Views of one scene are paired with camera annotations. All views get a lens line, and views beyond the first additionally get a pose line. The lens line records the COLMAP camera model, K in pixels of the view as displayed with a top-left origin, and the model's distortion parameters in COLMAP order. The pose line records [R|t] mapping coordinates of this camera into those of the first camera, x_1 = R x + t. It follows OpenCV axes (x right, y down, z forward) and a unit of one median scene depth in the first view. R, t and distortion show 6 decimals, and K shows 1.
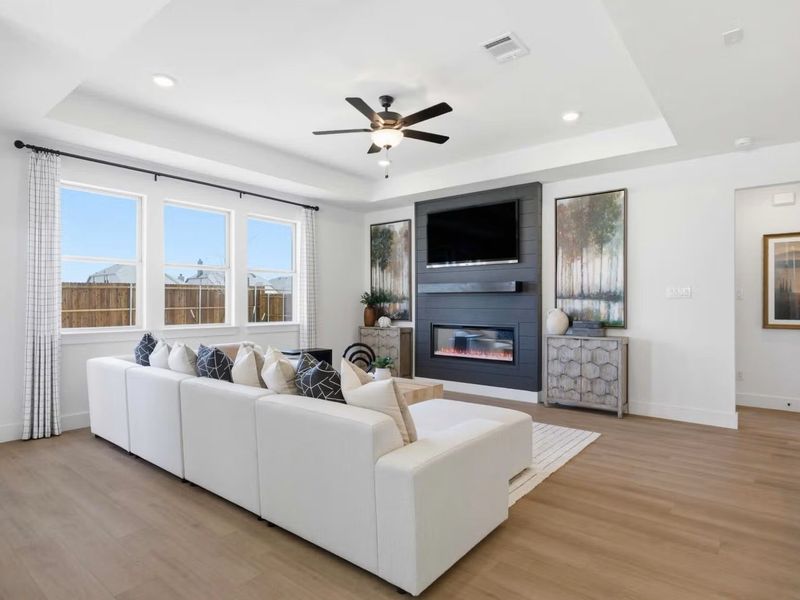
lens RADIAL K [[461.6, 0, 401.6], [0, 461.6, 300.6], [0, 0, 1]] dist [0.025768, 0.006556]
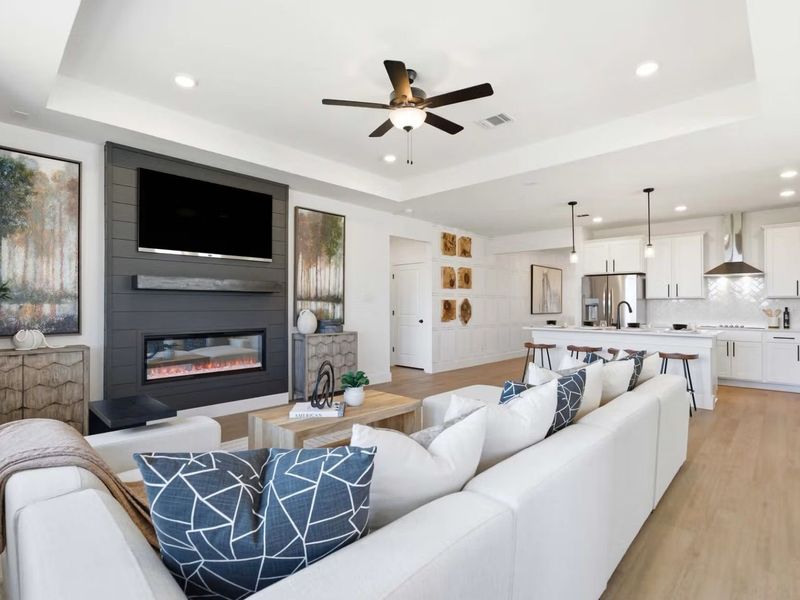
lens RADIAL K [[410.6, 0, 396.2], [0, 410.6, 301.0], [0, 0, 1]] dist [-0.015437, 0.007911]
pose [[0.087495, 0.009452, 0.996120, -0.585668], [-0.006651, 0.999938, -0.008904, 0.004280], [-0.996143, -0.005846, 0.087552, 0.690926]]
